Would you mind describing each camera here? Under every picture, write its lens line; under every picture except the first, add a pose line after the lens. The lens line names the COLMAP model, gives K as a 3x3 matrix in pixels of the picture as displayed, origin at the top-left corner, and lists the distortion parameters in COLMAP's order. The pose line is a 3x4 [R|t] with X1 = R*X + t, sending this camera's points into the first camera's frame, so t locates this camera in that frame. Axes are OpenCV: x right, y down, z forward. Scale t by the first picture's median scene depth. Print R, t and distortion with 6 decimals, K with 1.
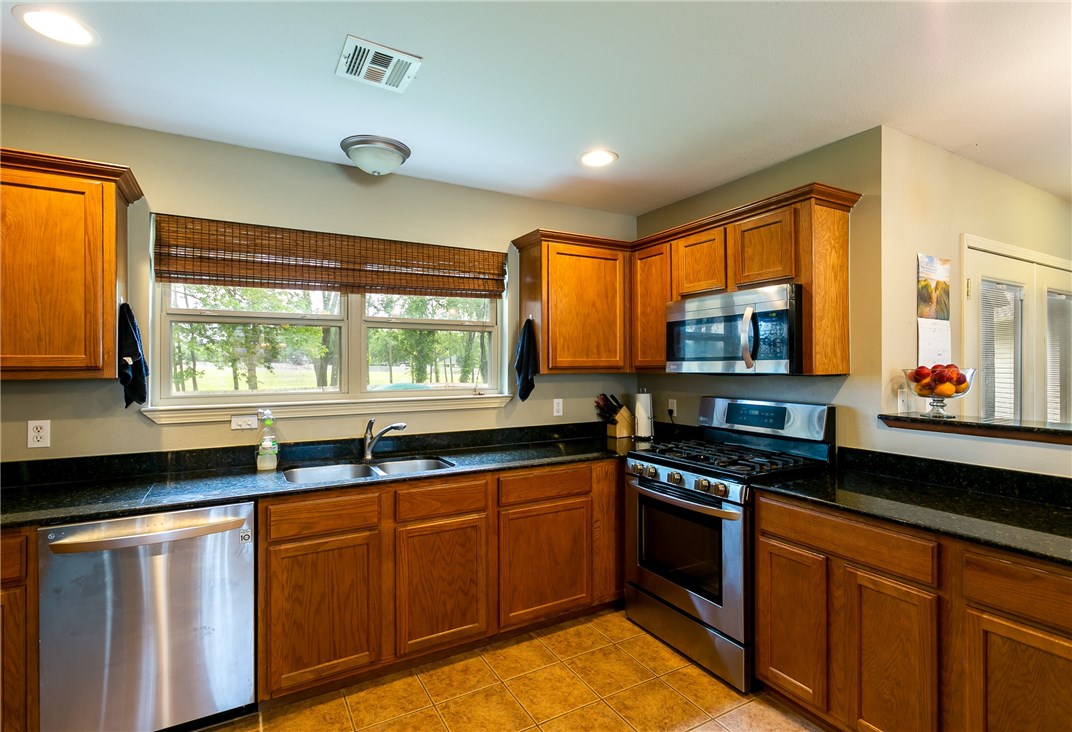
lens RADIAL K [[517.7, 0, 532.4], [0, 517.7, 370.0], [0, 0, 1]] dist [-0.001747, -0.000552]
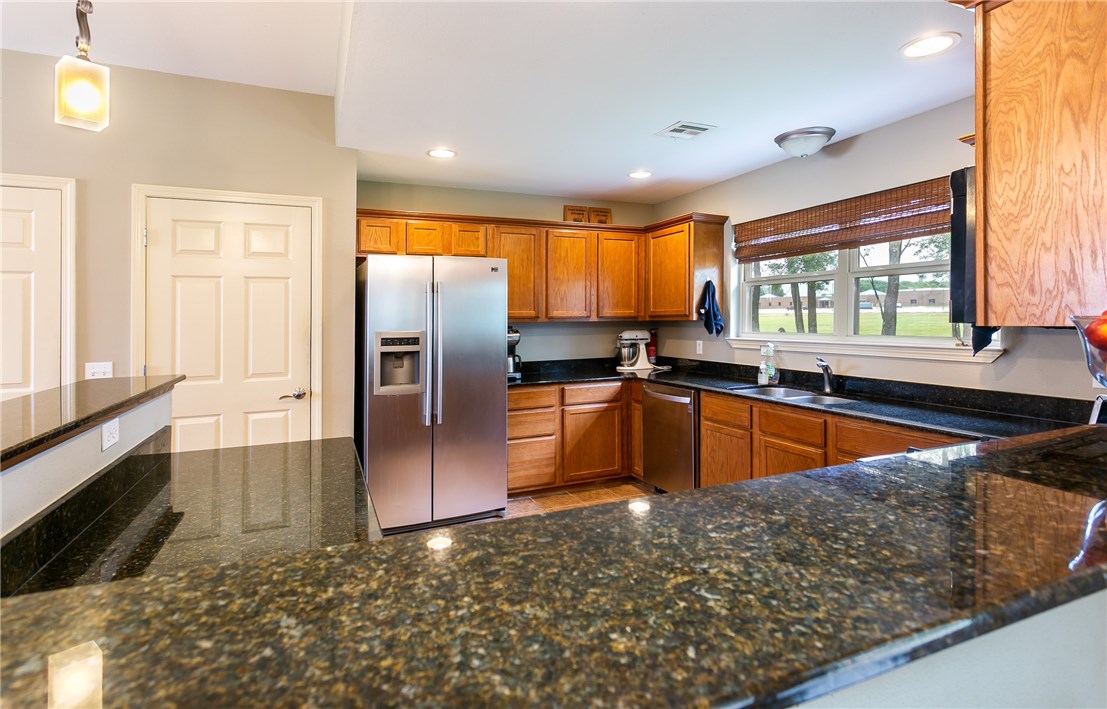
lens RADIAL K [[542.3, 0, 544.8], [0, 542.3, 309.6], [0, 0, 1]] dist [-0.006598, -0.000783]
pose [[-0.113360, -0.010638, -0.993497, 1.078399], [0.001600, 0.999939, -0.010890, -0.003011], [0.993553, -0.002824, -0.113336, 0.551797]]
